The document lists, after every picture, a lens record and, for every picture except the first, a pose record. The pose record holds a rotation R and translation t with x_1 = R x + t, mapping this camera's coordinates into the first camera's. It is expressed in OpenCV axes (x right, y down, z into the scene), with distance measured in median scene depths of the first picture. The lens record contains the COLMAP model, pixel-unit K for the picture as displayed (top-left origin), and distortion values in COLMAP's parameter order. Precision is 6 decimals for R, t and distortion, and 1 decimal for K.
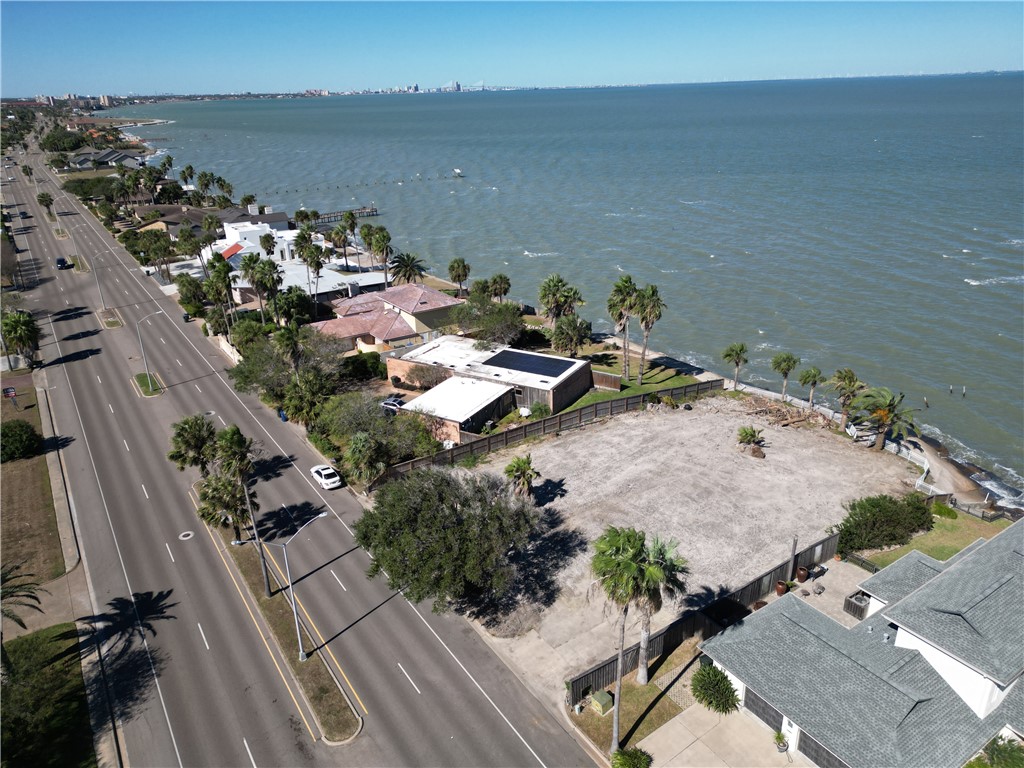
lens RADIAL K [[712.7, 0, 510.7], [0, 712.7, 382.8], [0, 0, 1]] dist [0.082720, -0.077312]
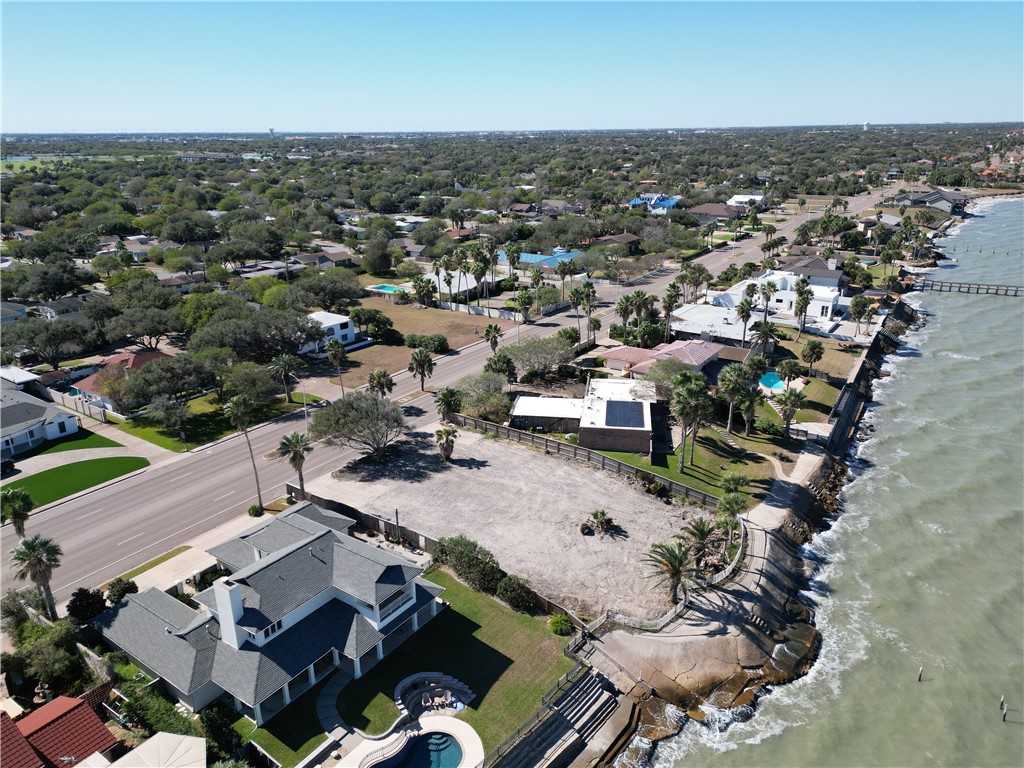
lens RADIAL K [[712.7, 0, 510.7], [0, 712.7, 382.8], [0, 0, 1]] dist [0.082720, -0.077312]
pose [[0.362930, 0.331692, -0.870783, 1.009125], [-0.353514, 0.913649, 0.200680, -0.253934], [0.862154, 0.235001, 0.448849, 0.261627]]
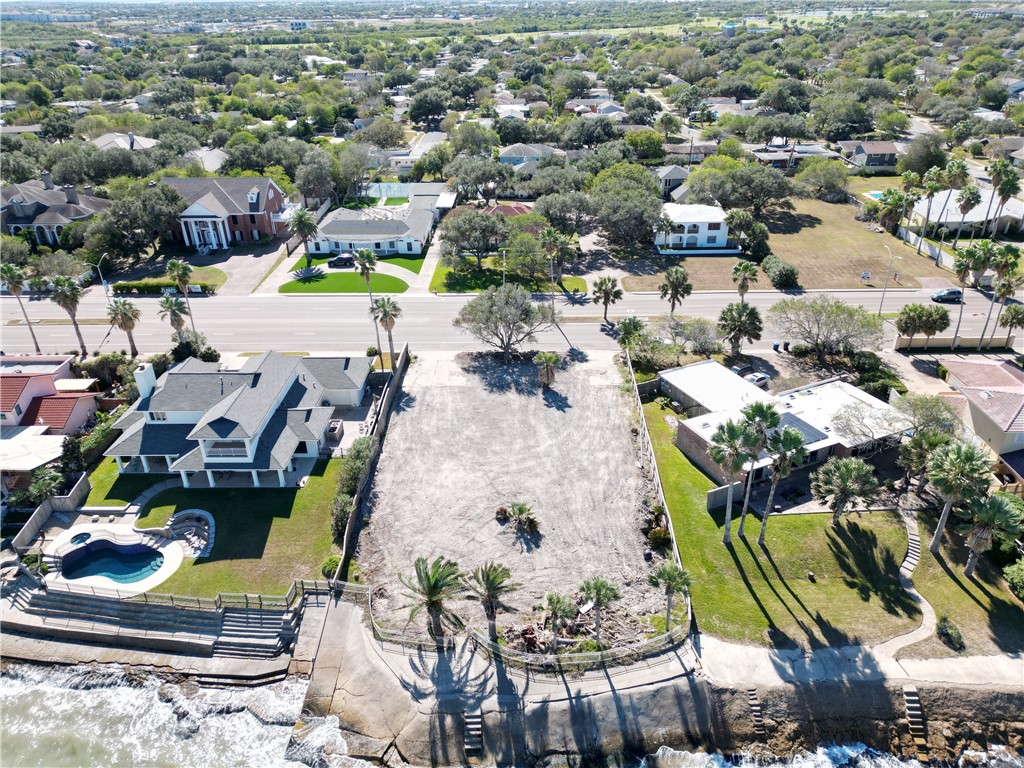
lens RADIAL K [[712.7, 0, 510.7], [0, 712.7, 382.8], [0, 0, 1]] dist [0.082720, -0.077312]
pose [[-0.572962, 0.420842, -0.703283, 0.766585], [-0.281650, 0.704734, 0.651170, -0.536133], [0.769667, 0.571176, -0.285256, 0.968929]]
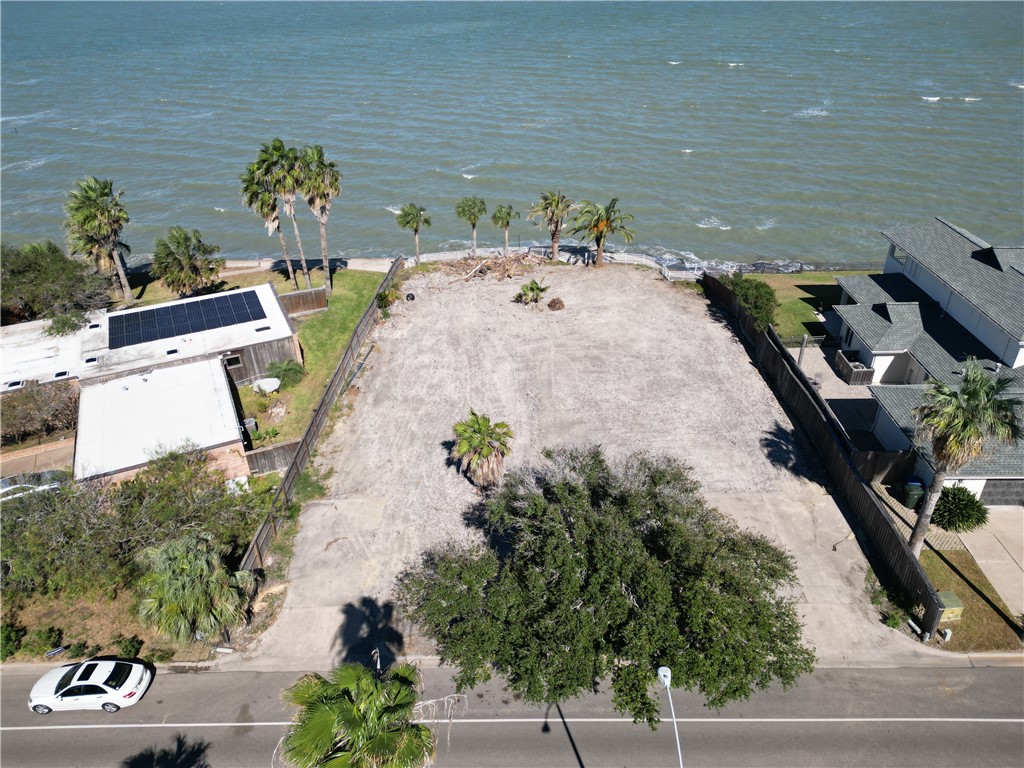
lens RADIAL K [[712.7, 0, 510.7], [0, 712.7, 382.8], [0, 0, 1]] dist [0.082720, -0.077312]
pose [[0.567786, -0.414180, 0.711389, -0.275603], [0.322508, 0.907038, 0.270685, -0.055225], [-0.757369, 0.075738, 0.648580, 0.406253]]
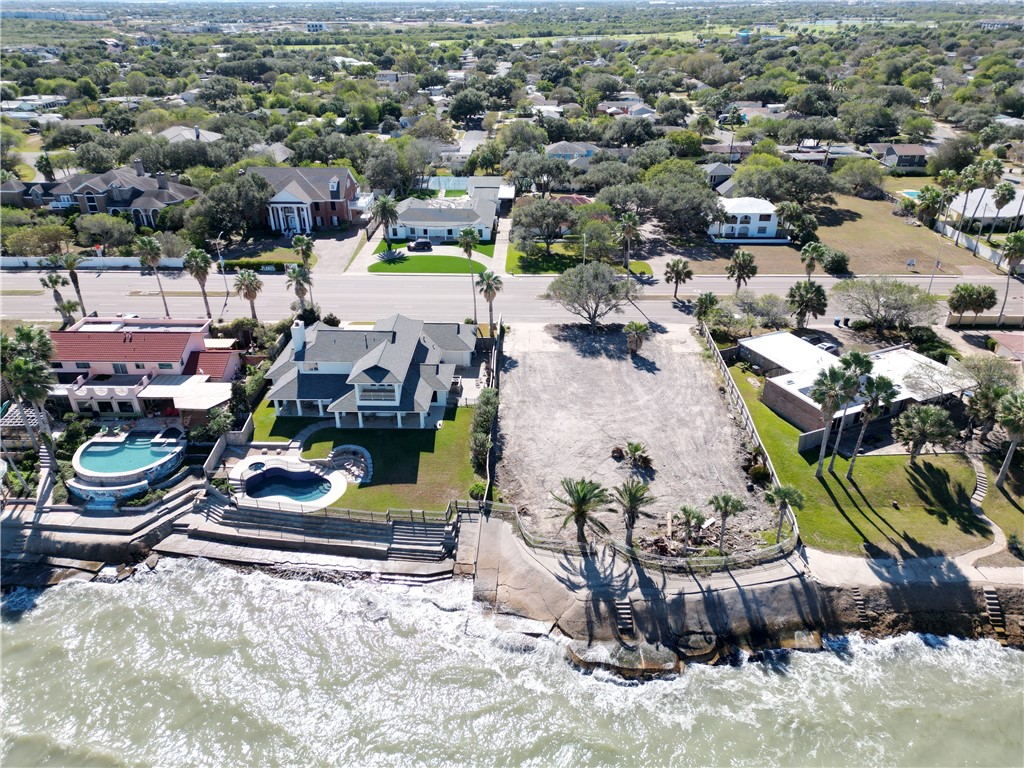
lens RADIAL K [[712.7, 0, 510.7], [0, 712.7, 382.8], [0, 0, 1]] dist [0.082720, -0.077312]
pose [[-0.578798, 0.408971, -0.705504, 0.958699], [-0.291910, 0.703911, 0.647532, -0.527055], [0.761433, 0.580734, -0.288040, 0.925590]]
